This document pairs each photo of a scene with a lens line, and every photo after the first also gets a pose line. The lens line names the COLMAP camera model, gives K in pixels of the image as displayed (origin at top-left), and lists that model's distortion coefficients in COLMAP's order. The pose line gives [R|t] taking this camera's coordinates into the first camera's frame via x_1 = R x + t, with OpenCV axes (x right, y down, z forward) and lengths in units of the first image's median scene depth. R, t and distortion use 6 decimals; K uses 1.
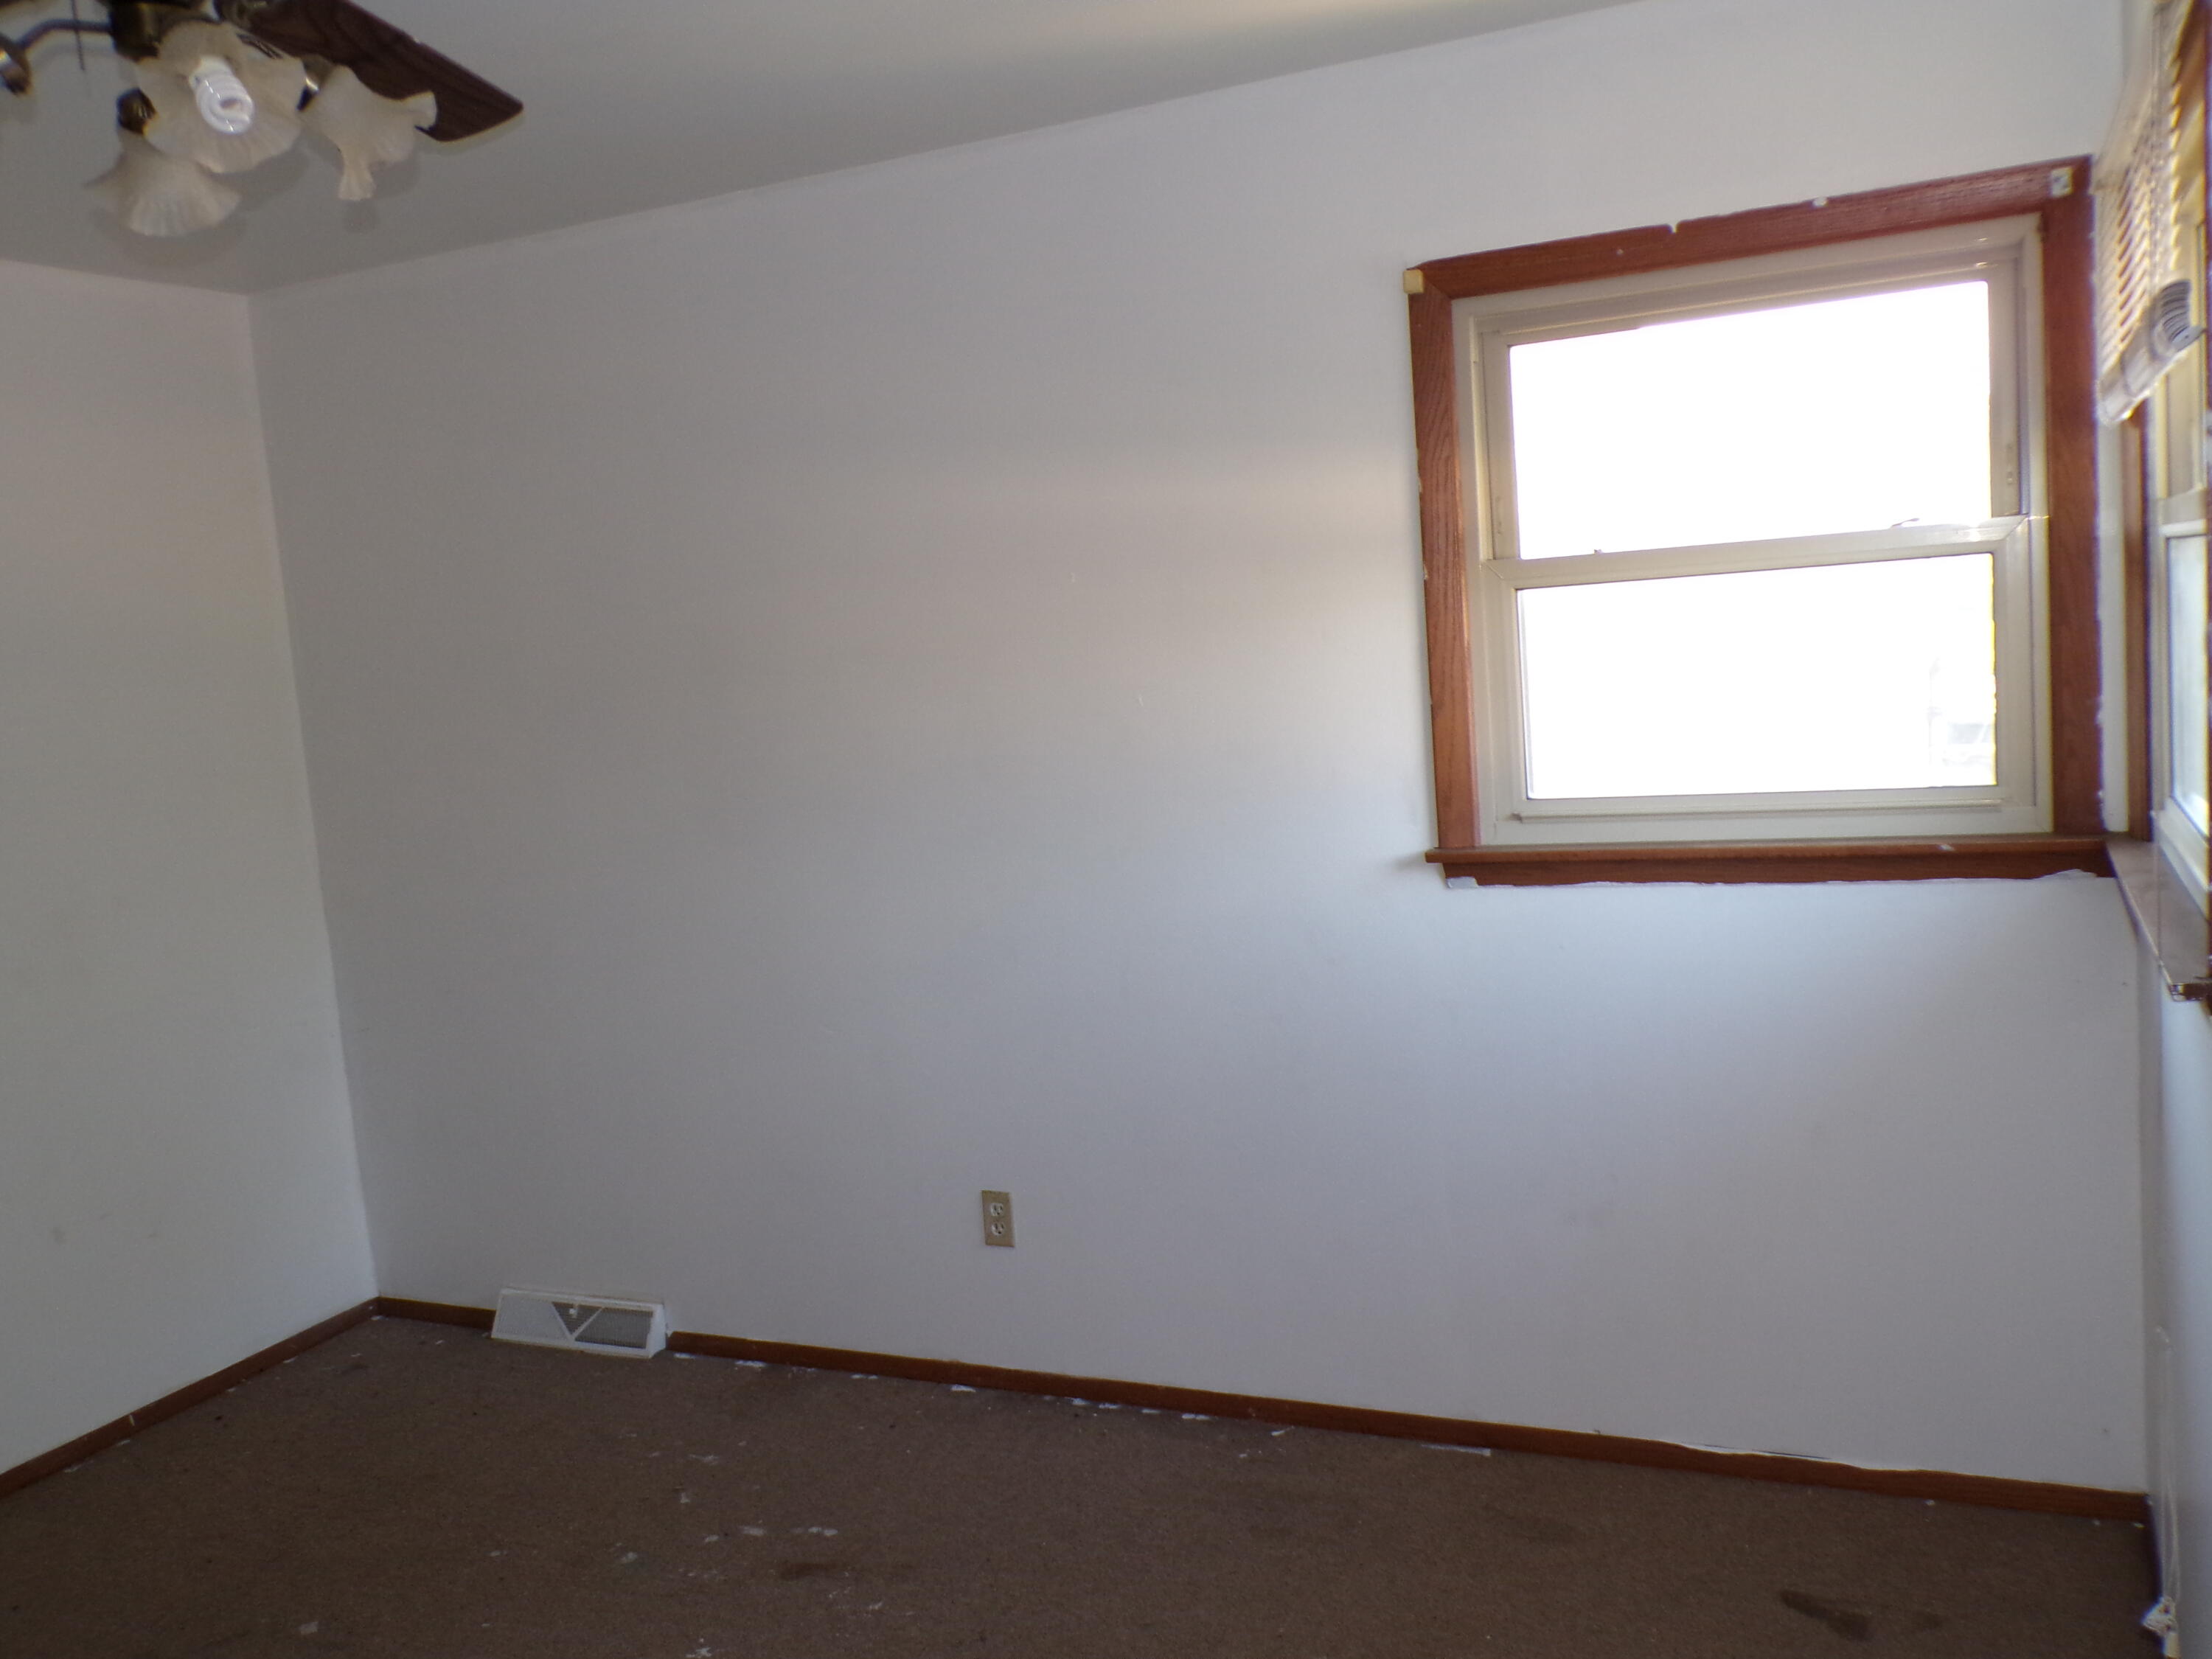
lens RADIAL K [[1772.7, 0, 1115.3], [0, 1772.7, 846.4], [0, 0, 1]] dist [-0.031713, 0.041454]
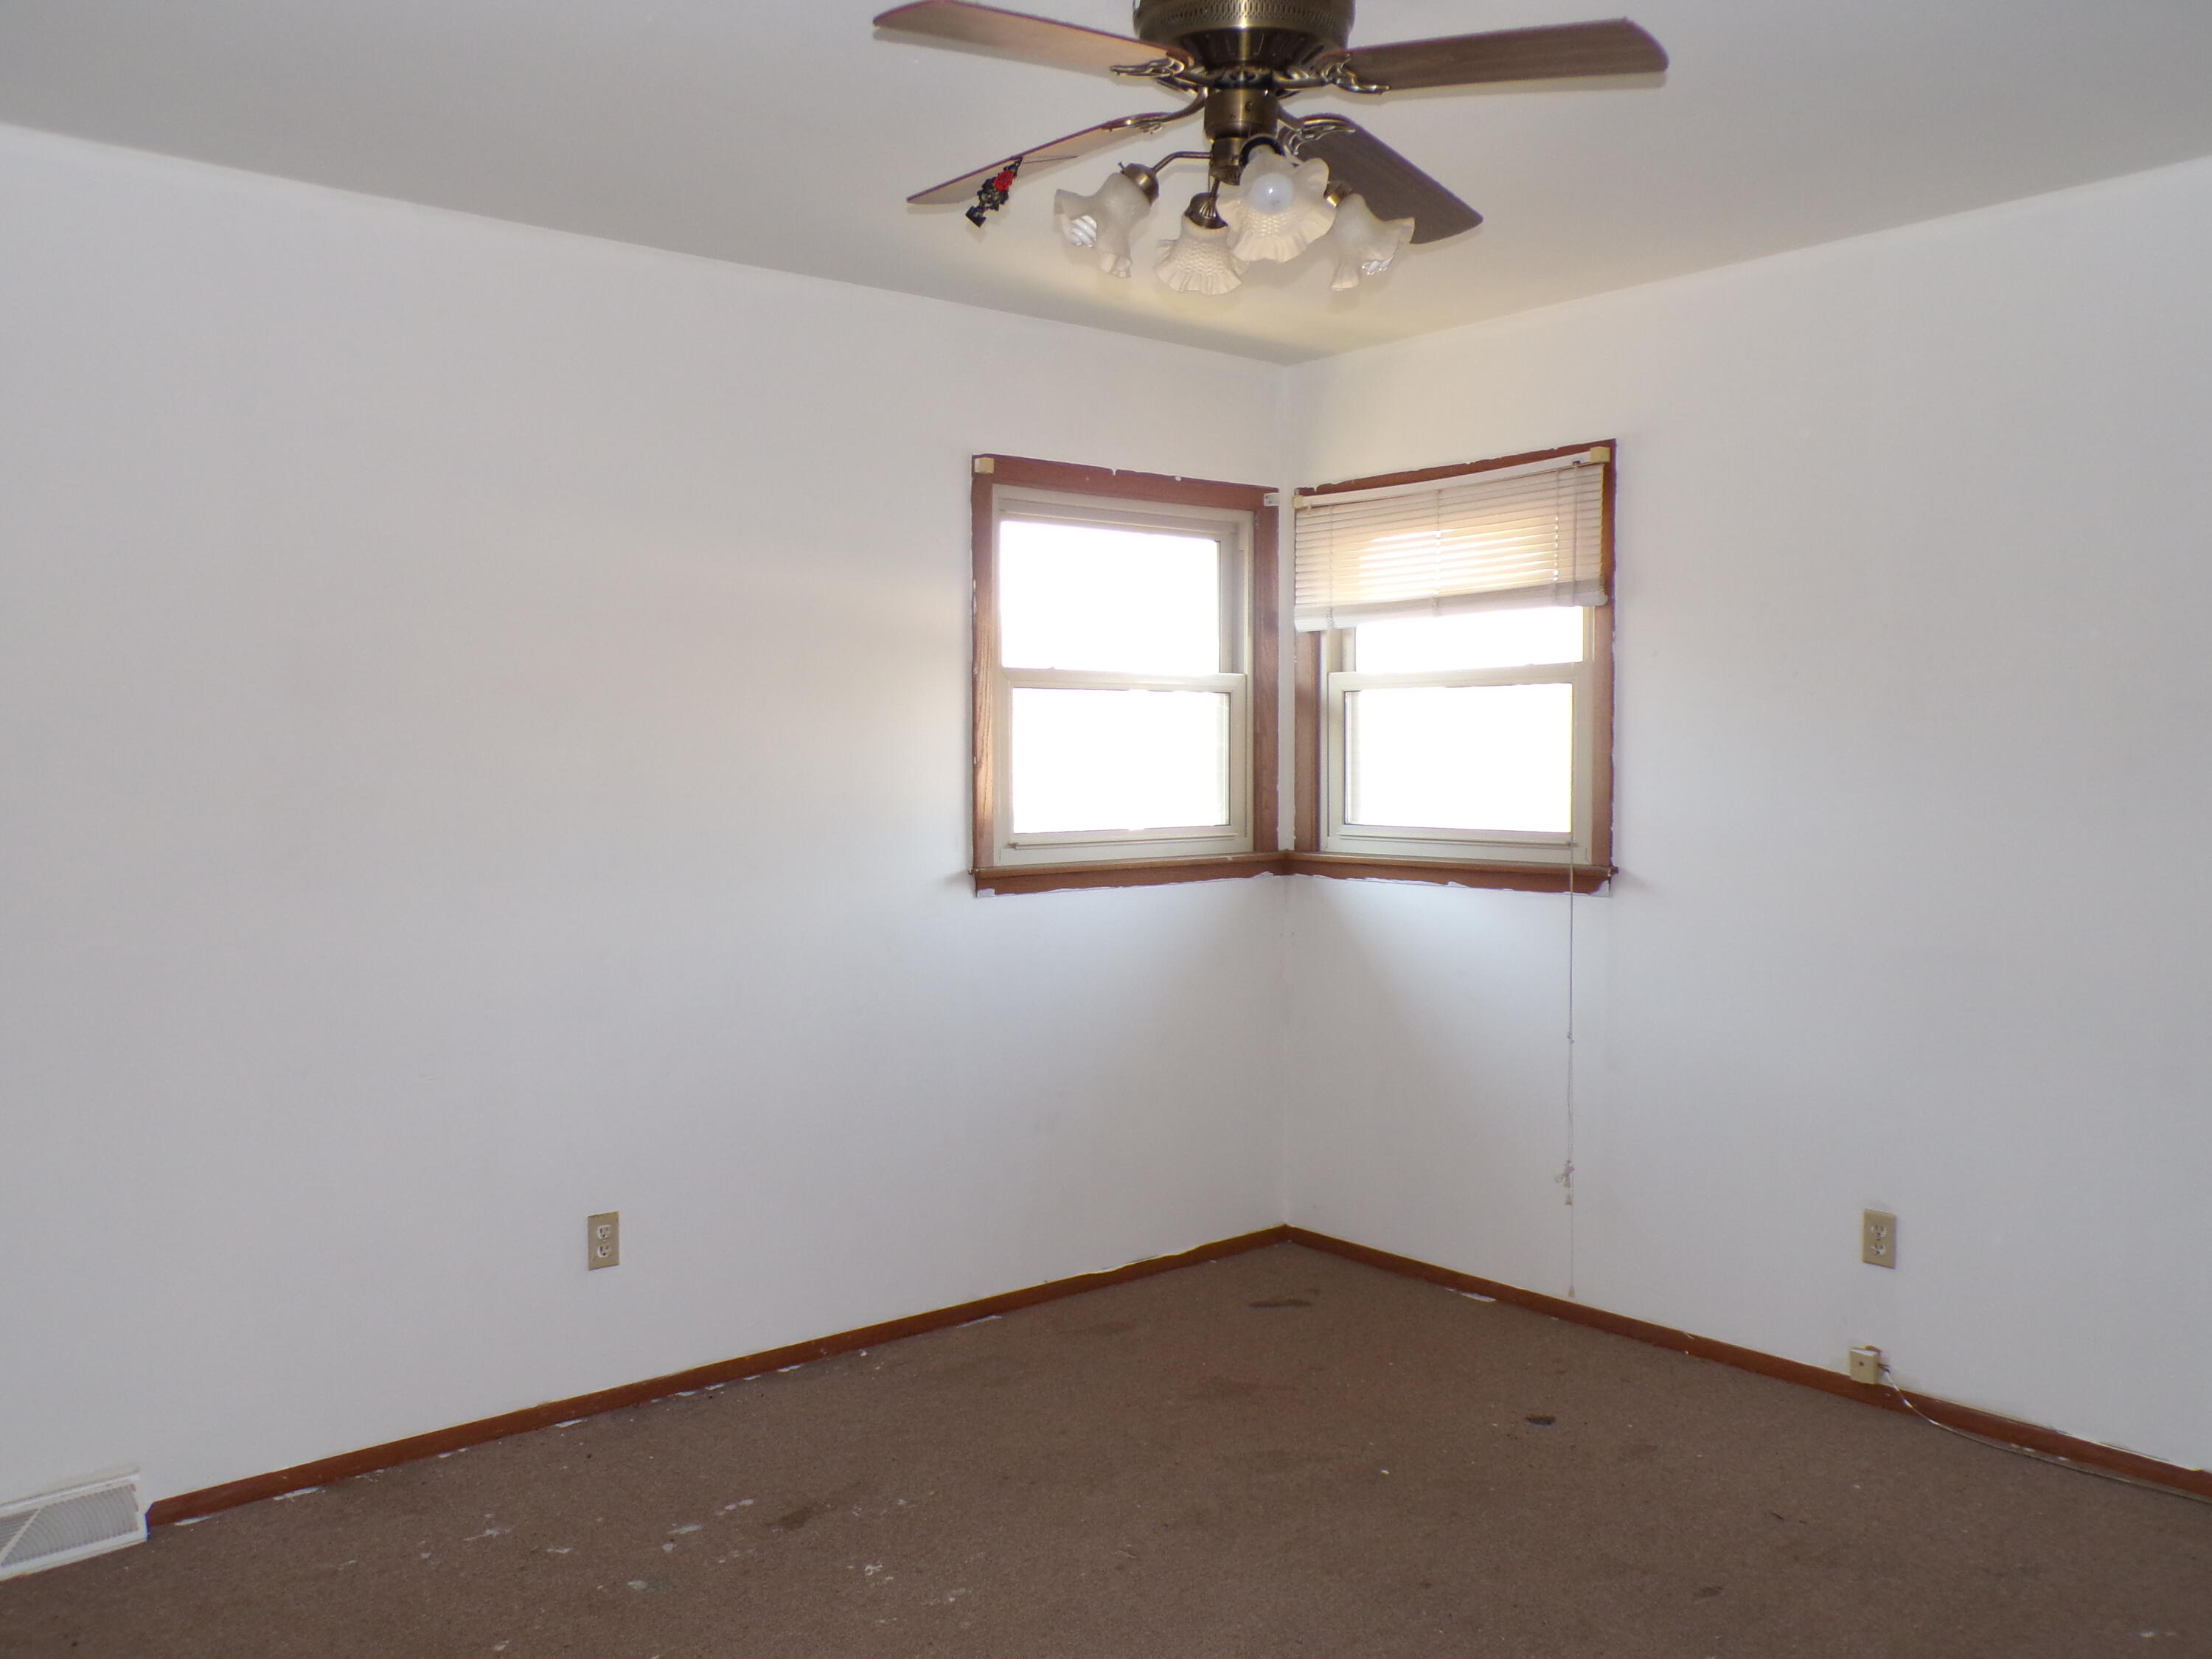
lens RADIAL K [[1772.7, 0, 1114.3], [0, 1772.7, 838.3], [0, 0, 1]] dist [-0.031713, 0.041454]
pose [[0.448281, 0.028059, 0.893452, -1.019316], [0.077048, 0.994575, -0.069893, 0.084198], [-0.890566, 0.100171, 0.443687, 0.295952]]
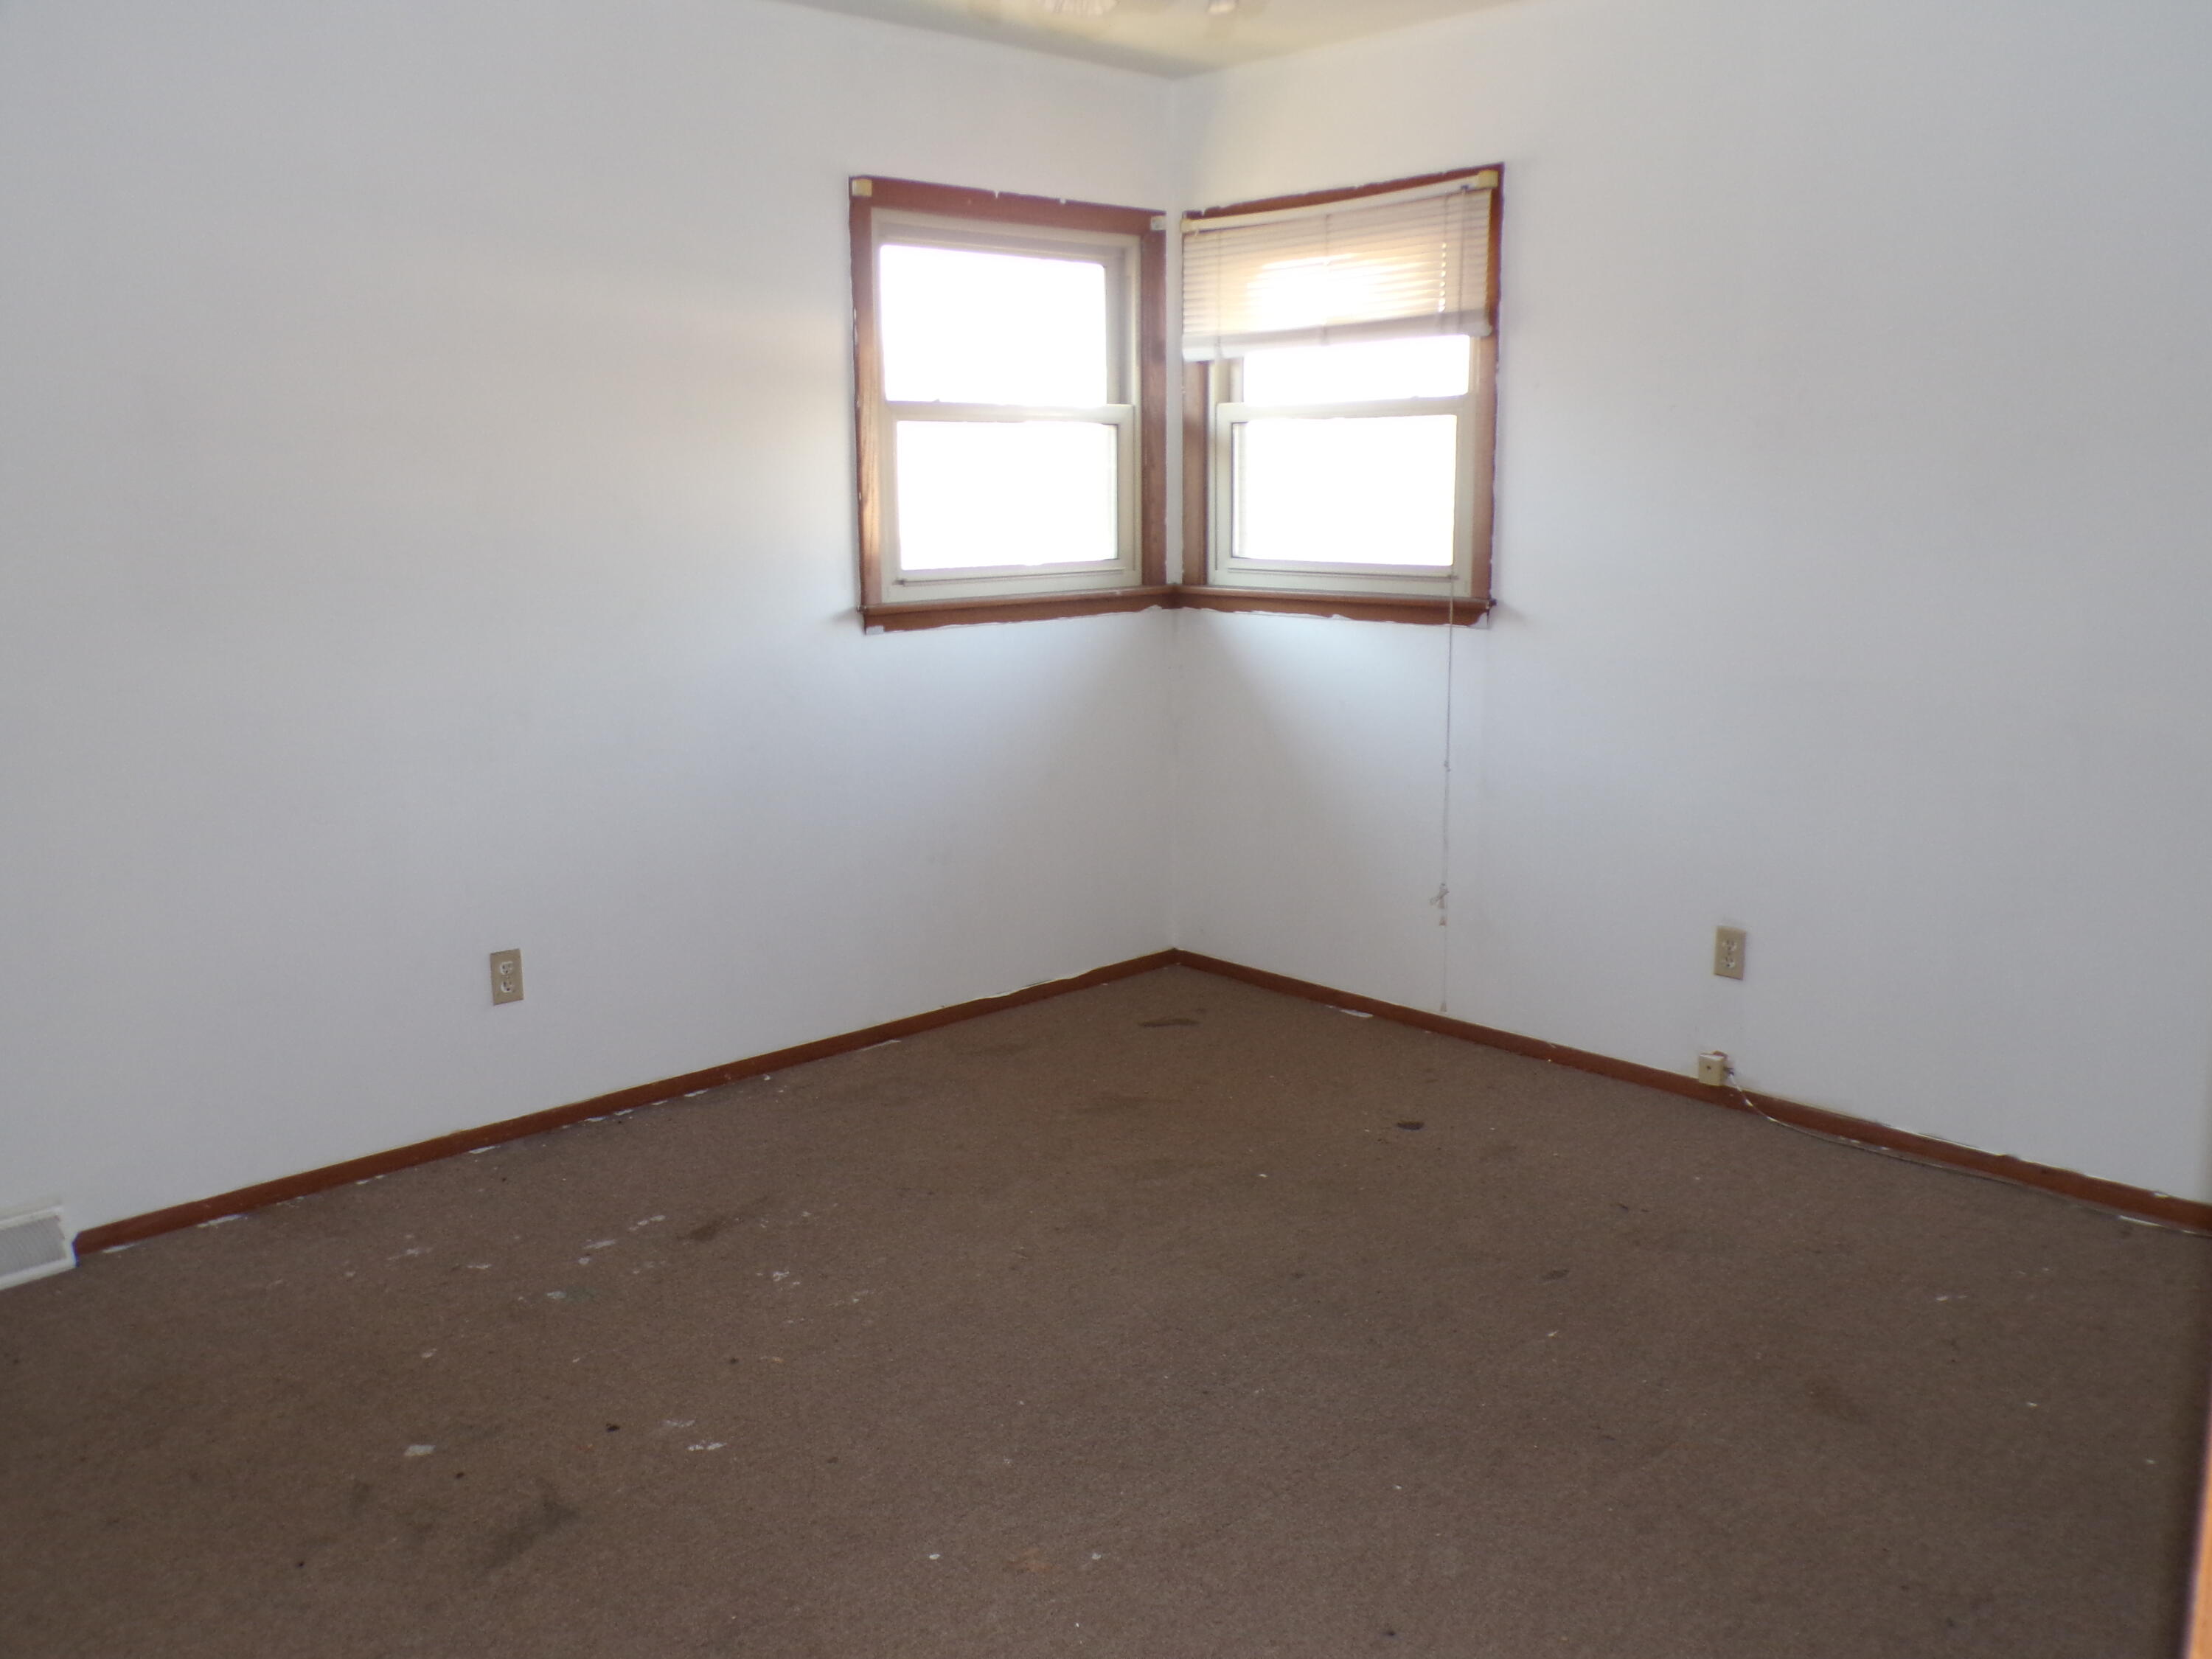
lens RADIAL K [[1772.7, 0, 1110.0], [0, 1772.7, 830.5], [0, 0, 1]] dist [-0.031713, 0.041454]
pose [[0.399440, -0.110648, 0.910058, -1.034426], [0.086868, 0.992791, 0.082580, 0.079561], [-0.912635, 0.046069, 0.406172, 0.277863]]
